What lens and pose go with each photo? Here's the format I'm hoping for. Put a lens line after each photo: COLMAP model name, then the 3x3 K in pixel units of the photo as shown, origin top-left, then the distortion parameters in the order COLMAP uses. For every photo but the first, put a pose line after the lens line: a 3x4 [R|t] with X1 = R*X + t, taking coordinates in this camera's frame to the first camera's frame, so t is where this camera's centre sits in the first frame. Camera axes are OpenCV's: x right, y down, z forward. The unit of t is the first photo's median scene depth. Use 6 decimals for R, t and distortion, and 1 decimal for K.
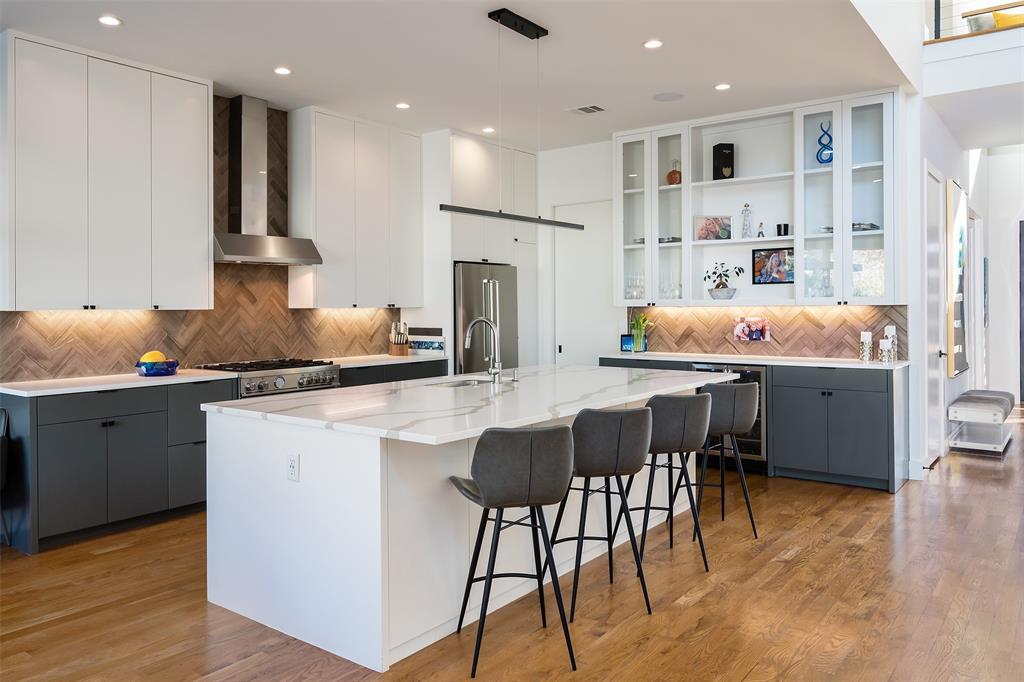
lens RADIAL K [[765.5, 0, 431.0], [0, 765.5, 321.5], [0, 0, 1]] dist [-0.013938, 0.006639]
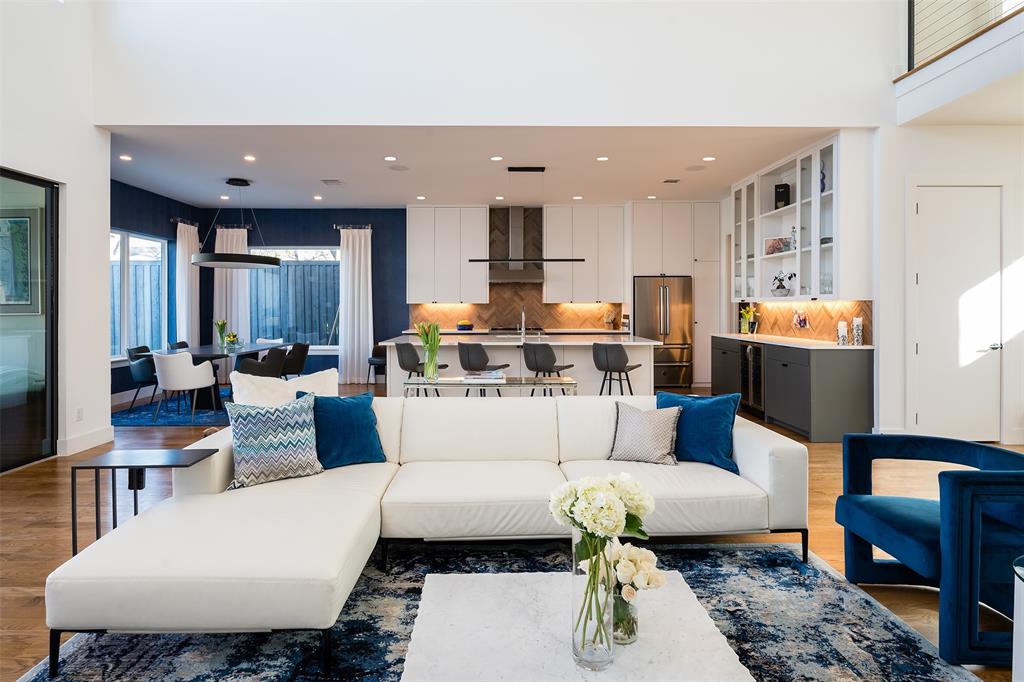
lens RADIAL K [[524.1, 0, 491.4], [0, 524.1, 312.9], [0, 0, 1]] dist [-0.004731, -0.001335]
pose [[0.640827, 0.014769, -0.767543, 0.790203], [-0.017718, 0.999833, 0.004445, 0.004982], [0.767481, 0.010751, 0.640981, -0.006450]]
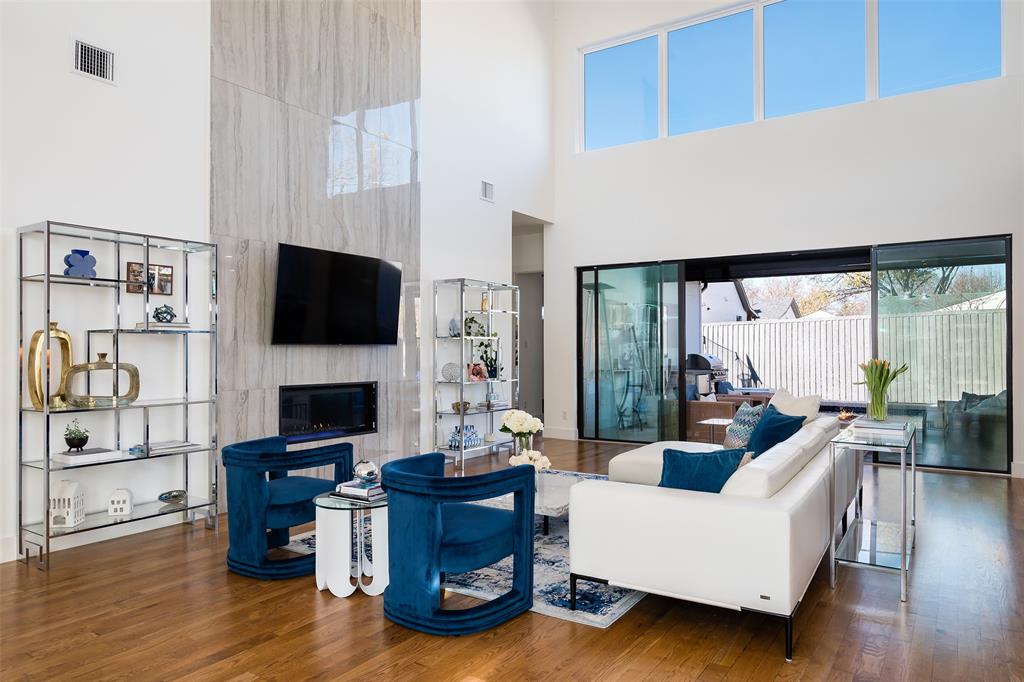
lens RADIAL K [[673.2, 0, 516.4], [0, 673.2, 341.4], [0, 0, 1]] dist [-0.007213, 0.004694]
pose [[-0.992213, 0.007187, -0.124344, 0.739330], [0.006558, 0.999964, 0.005470, -0.002760], [0.124379, 0.004612, -0.992224, 0.913068]]
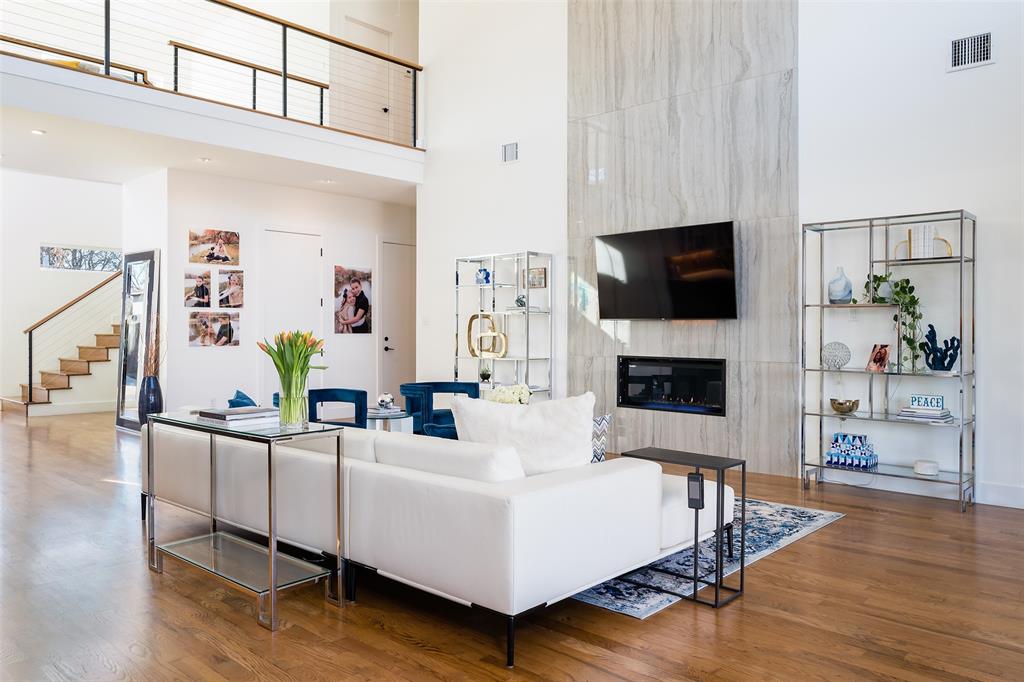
lens RADIAL K [[754.3, 0, 525.8], [0, 754.3, 328.8], [0, 0, 1]] dist [-0.009022, -0.000676]
pose [[0.030917, 0.009640, 0.999475, -0.181440], [0.016560, 0.999811, -0.010156, 0.025994], [-0.999385, 0.016866, 0.030752, 0.135666]]
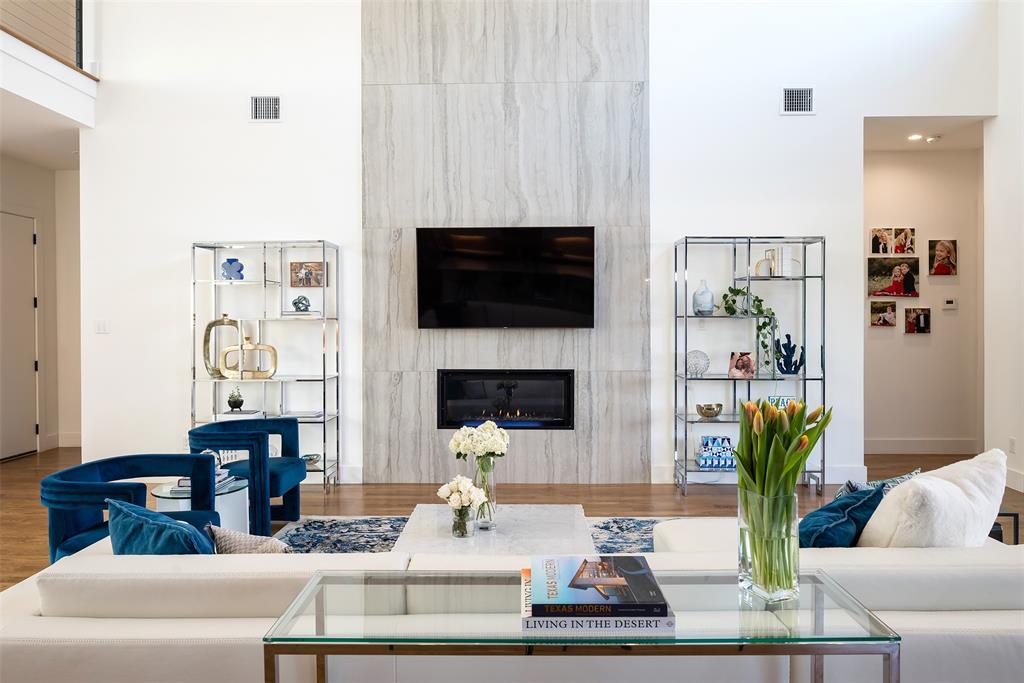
lens RADIAL K [[673.2, 0, 518.3], [0, 673.2, 328.7], [0, 0, 1]] dist [-0.007213, 0.004694]
pose [[-0.633681, 0.007023, 0.773563, 0.206534], [0.022355, 0.999707, 0.009236, -0.000816], [-0.773271, 0.023146, -0.633653, 0.495219]]
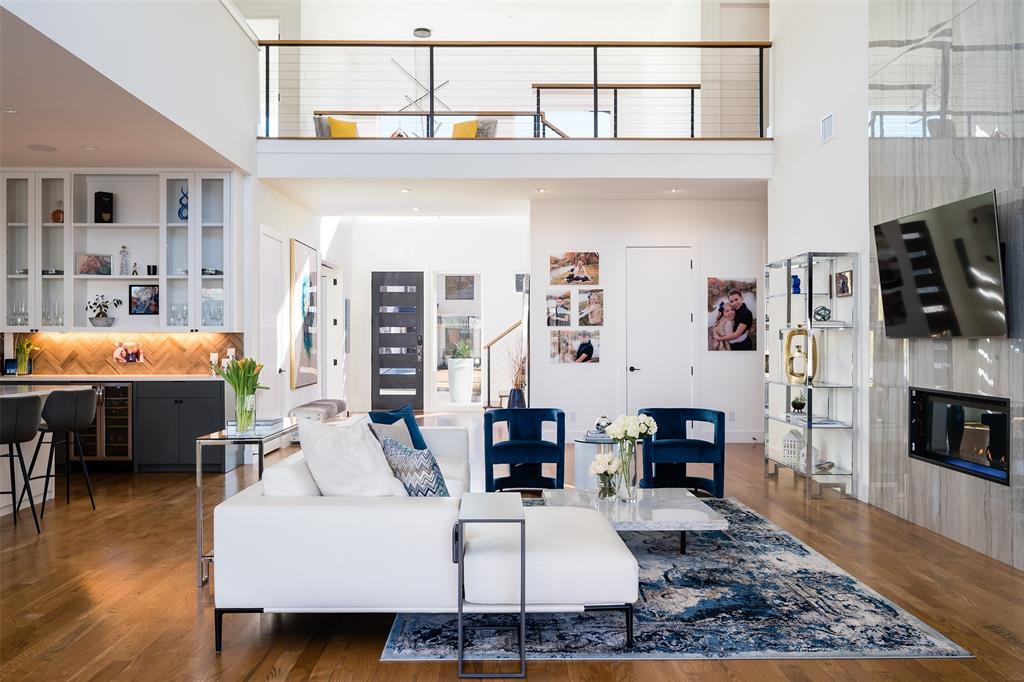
lens RADIAL K [[835.9, 0, 509.8], [0, 835.9, 335.4], [0, 0, 1]] dist [0.003259, 0.004969]
pose [[0.754392, 0.009642, 0.656354, 0.018039], [0.007849, 0.999688, -0.023706, 0.019212], [-0.656378, 0.023035, 0.754081, -0.361062]]
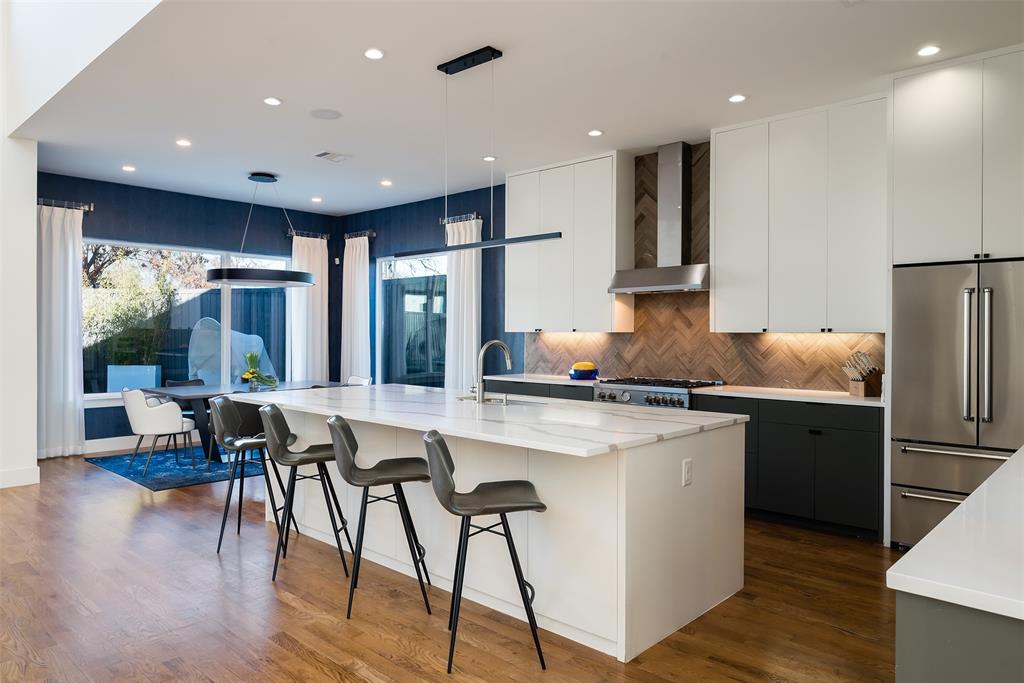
lens RADIAL K [[673.2, 0, 499.4], [0, 673.2, 336.2], [0, 0, 1]] dist [-0.007213, 0.004694]
pose [[-0.051176, 0.010811, -0.998631, 0.696885], [-0.024116, 0.999636, 0.012058, -0.015274], [0.998398, 0.024700, -0.050897, 0.732386]]
